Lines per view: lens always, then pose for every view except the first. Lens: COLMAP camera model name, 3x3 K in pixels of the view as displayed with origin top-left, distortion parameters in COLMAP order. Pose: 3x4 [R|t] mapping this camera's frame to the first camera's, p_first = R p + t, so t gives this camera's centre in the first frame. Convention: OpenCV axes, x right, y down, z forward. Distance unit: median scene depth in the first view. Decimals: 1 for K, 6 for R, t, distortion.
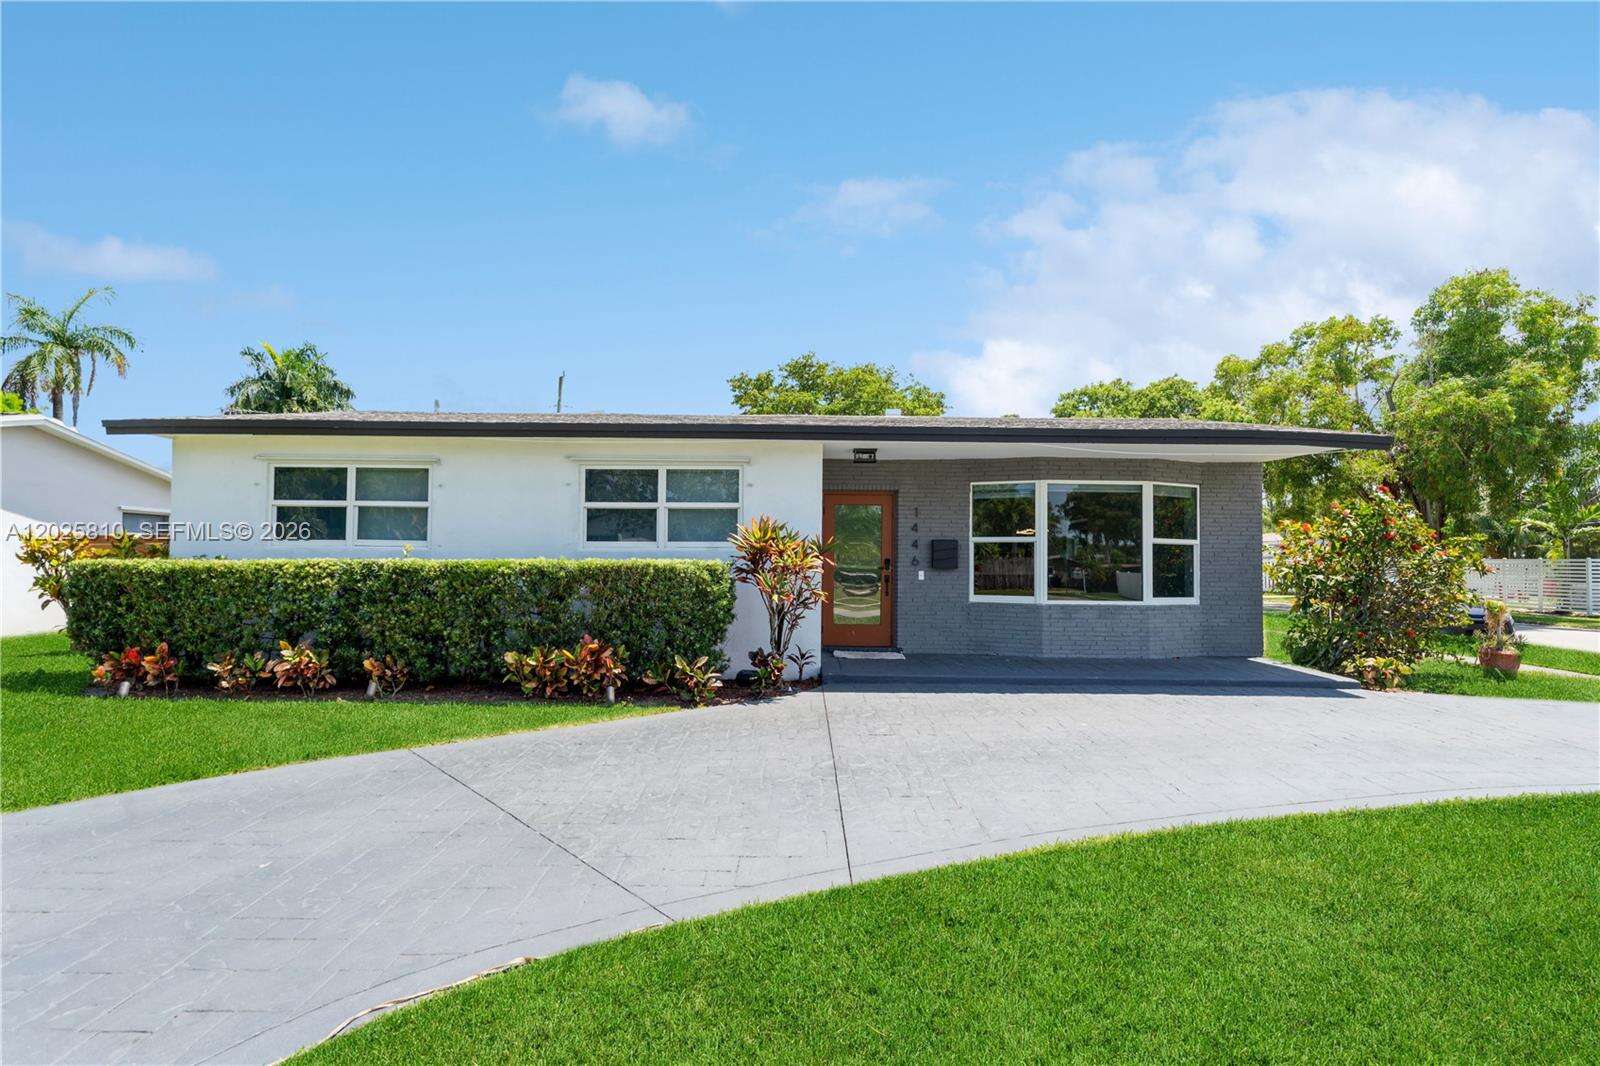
lens RADIAL K [[807.6, 0, 794.0], [0, 807.6, 529.3], [0, 0, 1]] dist [-0.001035, 0.000322]
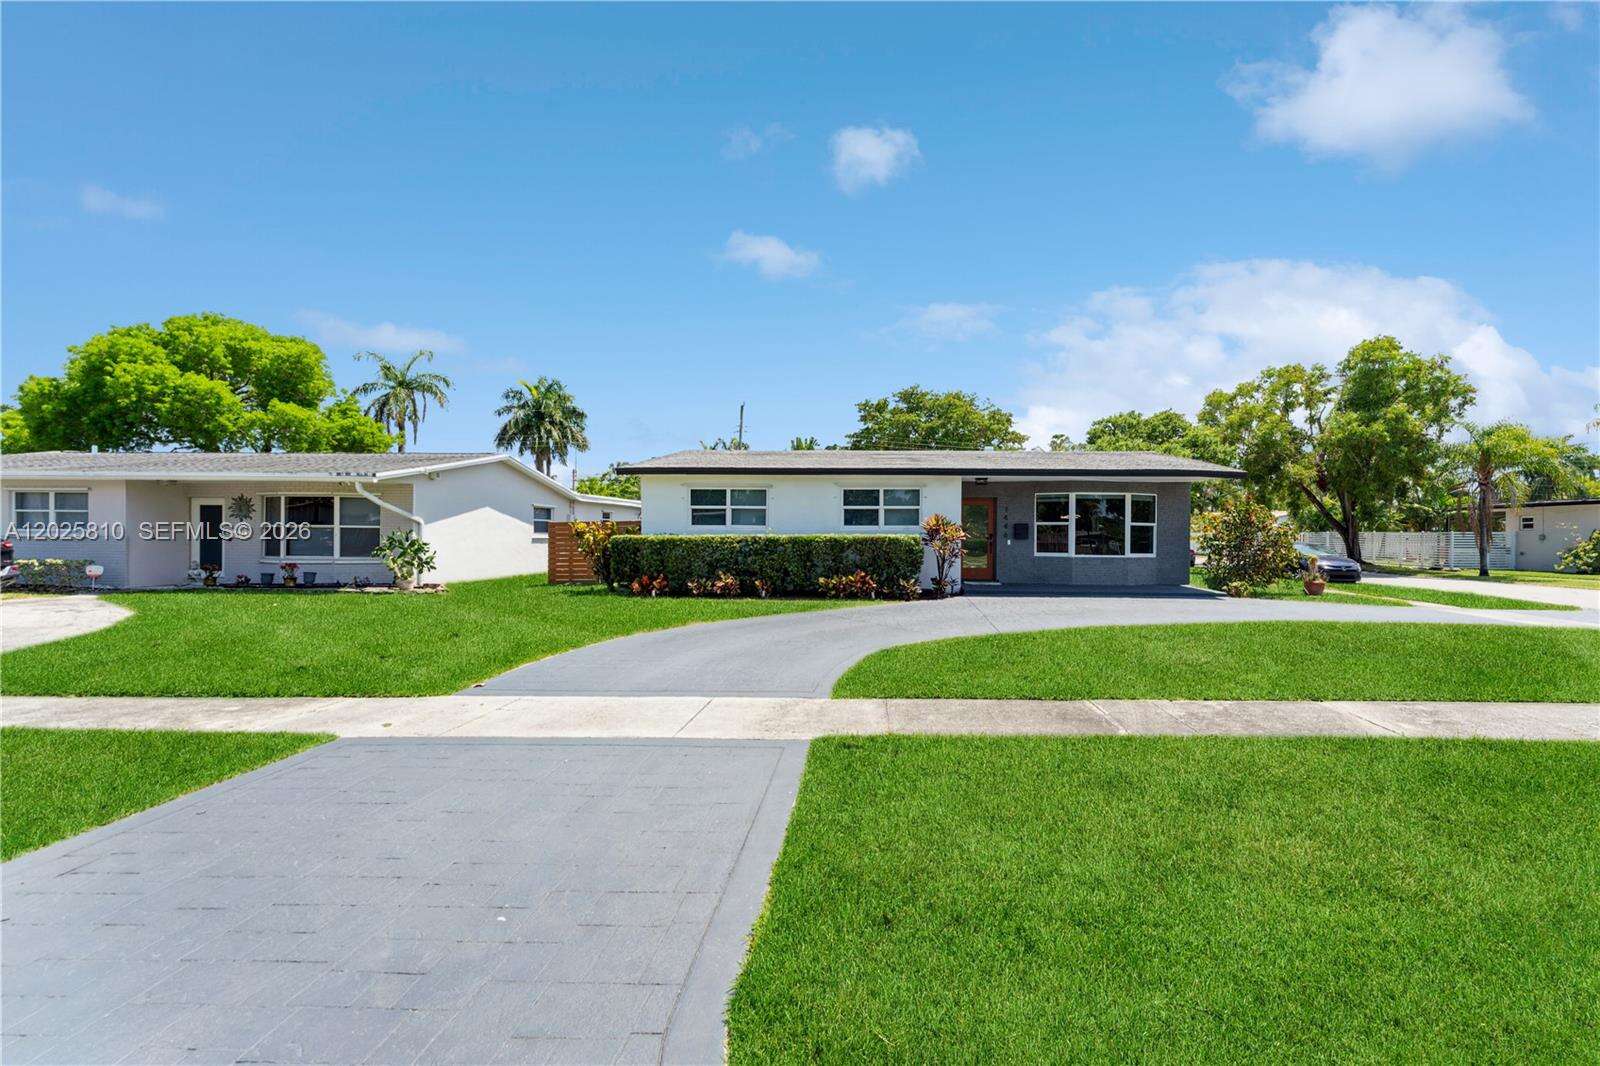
lens RADIAL K [[659.8, 0, 870.5], [0, 659.8, 530.5], [0, 0, 1]] dist [-0.000761, 0.000603]
pose [[0.999785, -0.003049, -0.020515, -0.137520], [0.003733, 0.999435, 0.033411, -0.023984], [0.020402, -0.033480, 0.999231, -0.563957]]
